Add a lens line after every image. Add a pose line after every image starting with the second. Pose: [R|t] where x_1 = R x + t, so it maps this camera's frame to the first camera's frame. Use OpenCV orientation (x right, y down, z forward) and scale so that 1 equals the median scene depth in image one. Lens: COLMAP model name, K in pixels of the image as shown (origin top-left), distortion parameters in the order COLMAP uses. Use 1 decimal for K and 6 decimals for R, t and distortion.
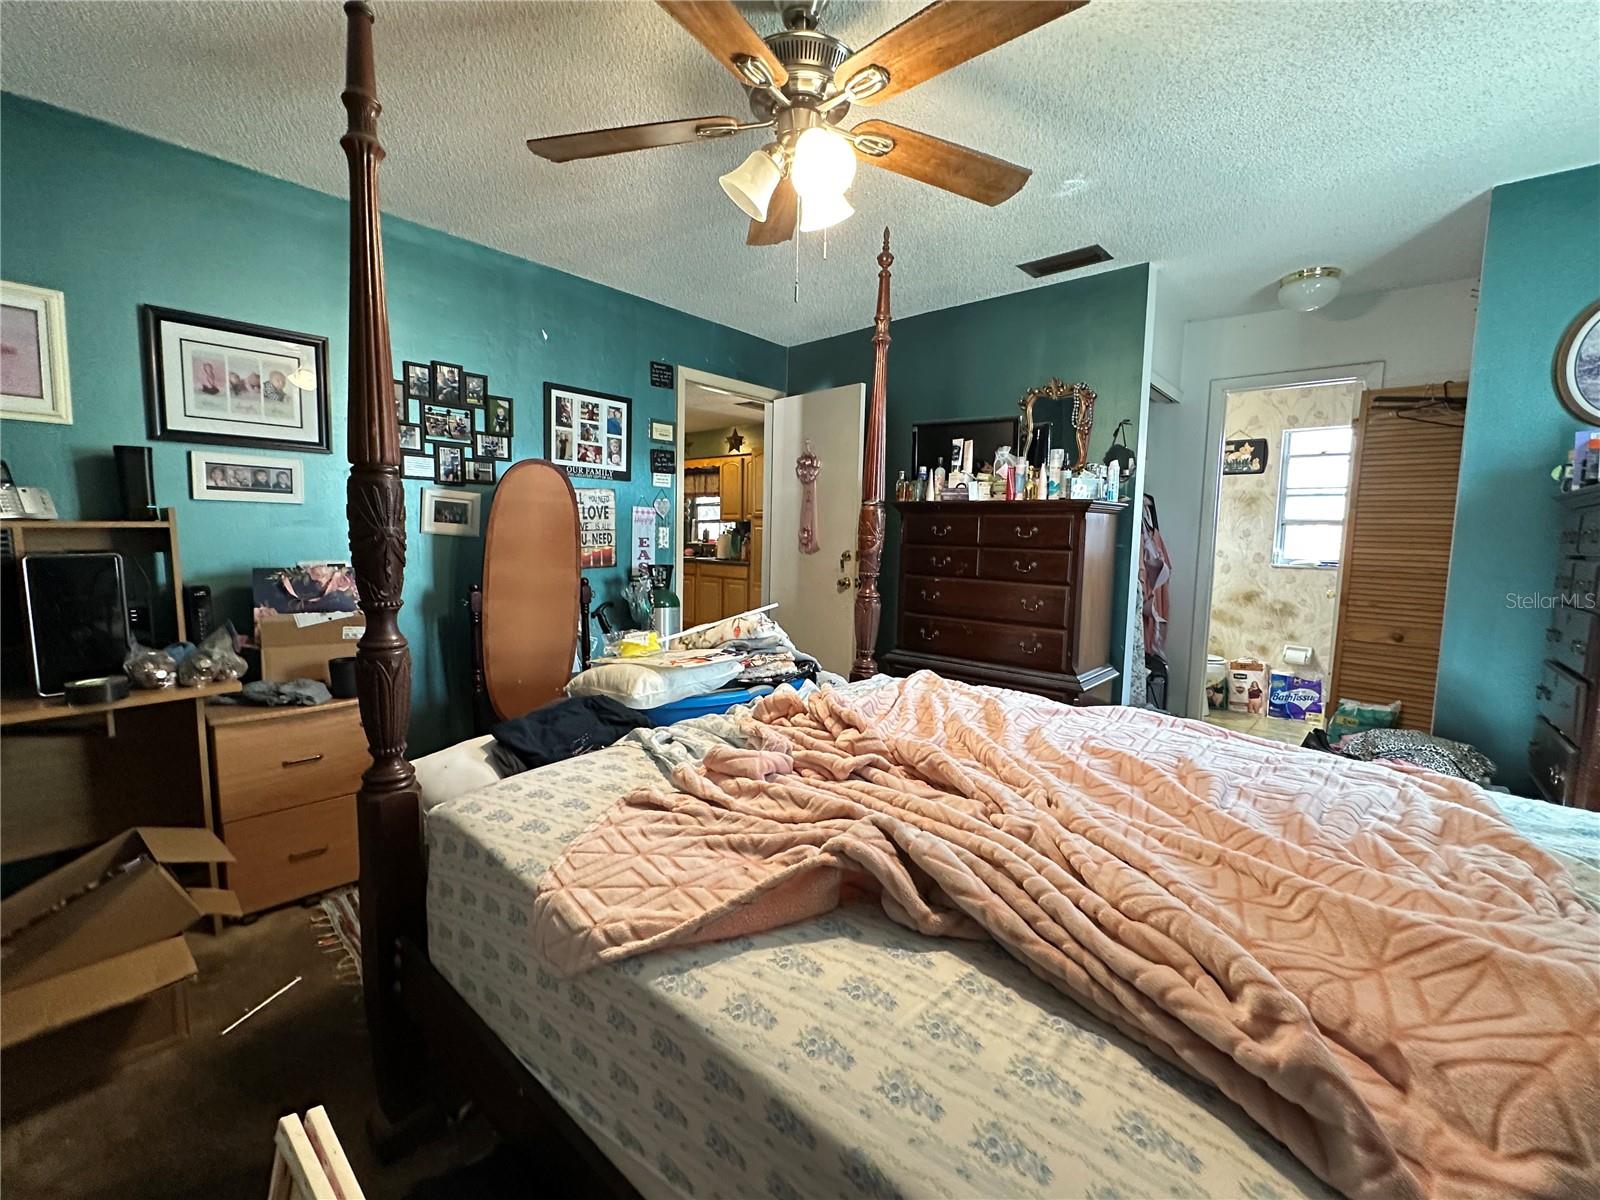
lens RADIAL K [[683.8, 0, 804.8], [0, 683.8, 600.0], [0, 0, 1]] dist [-0.000294, 0.000442]
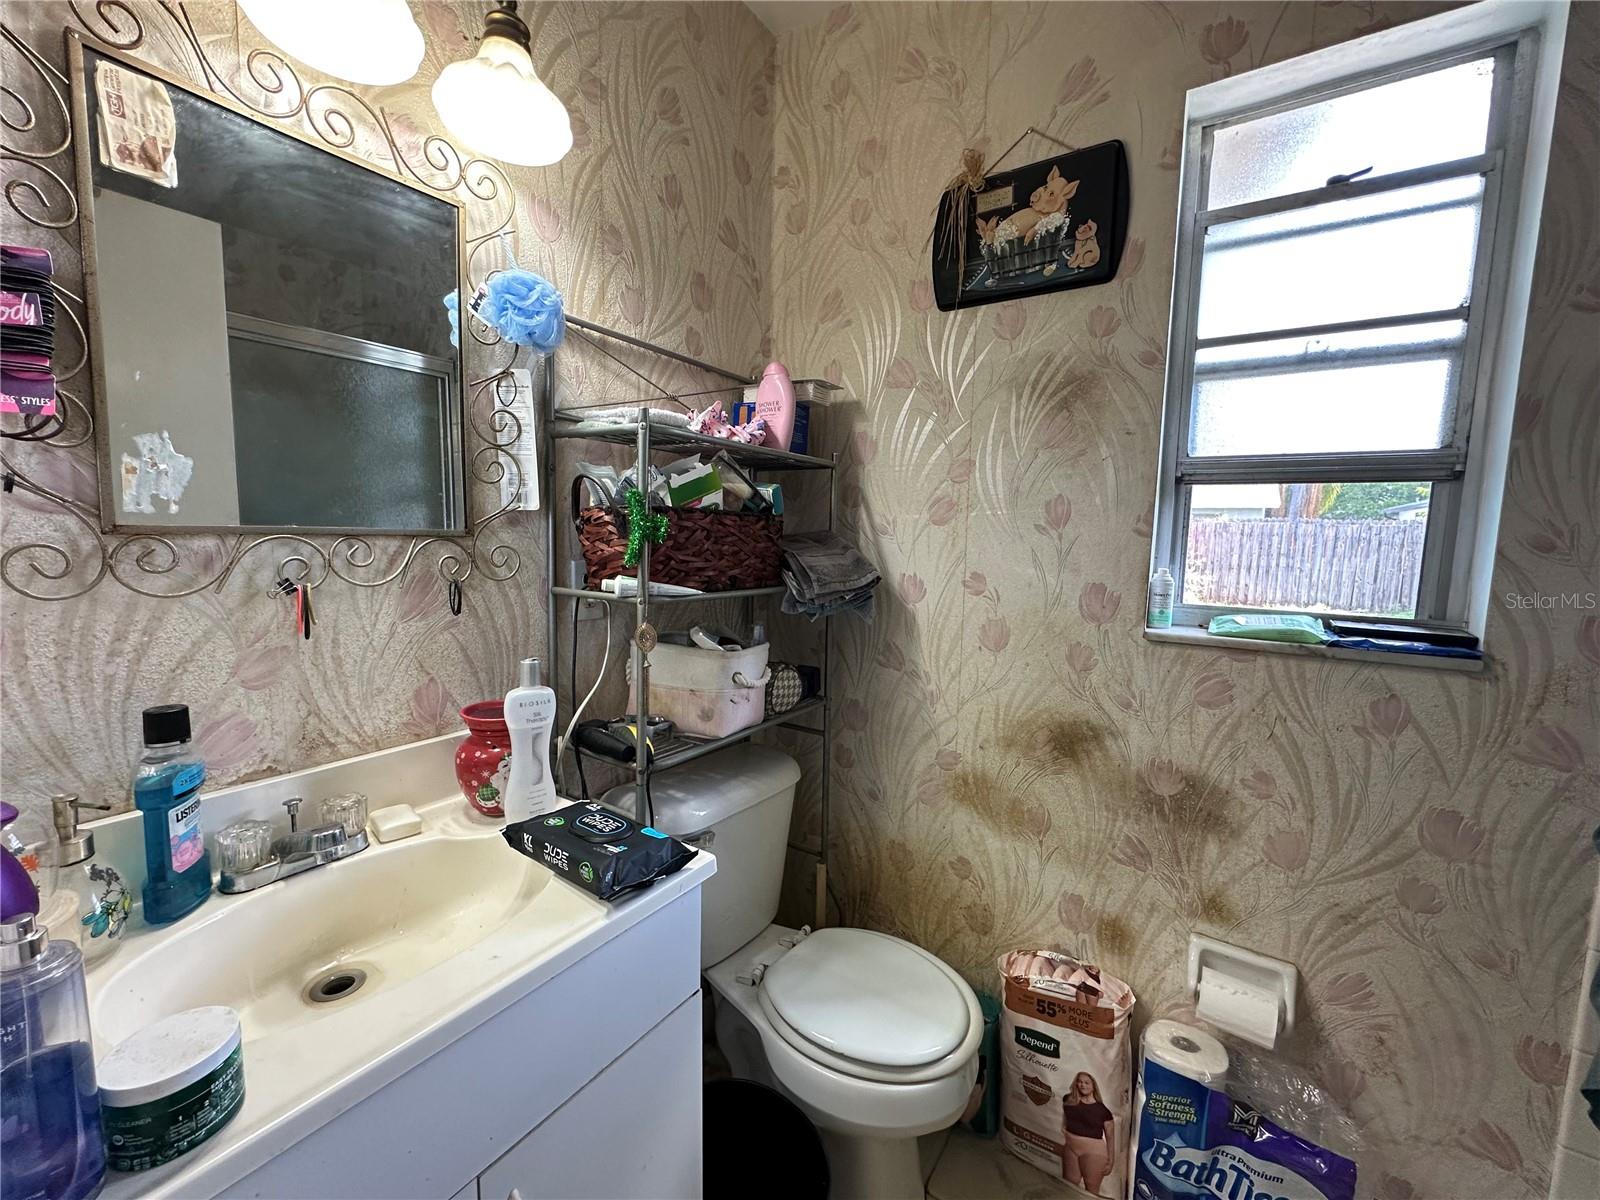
lens RADIAL K [[639.2, 0, 798.7], [0, 639.2, 596.6], [0, 0, 1]] dist [-0.005424, 0.000190]
pose [[0.991806, -0.012349, 0.127152, 0.879774], [0.010941, 0.999871, 0.011763, -0.116948], [-0.127281, -0.010275, 0.991814, 1.309403]]
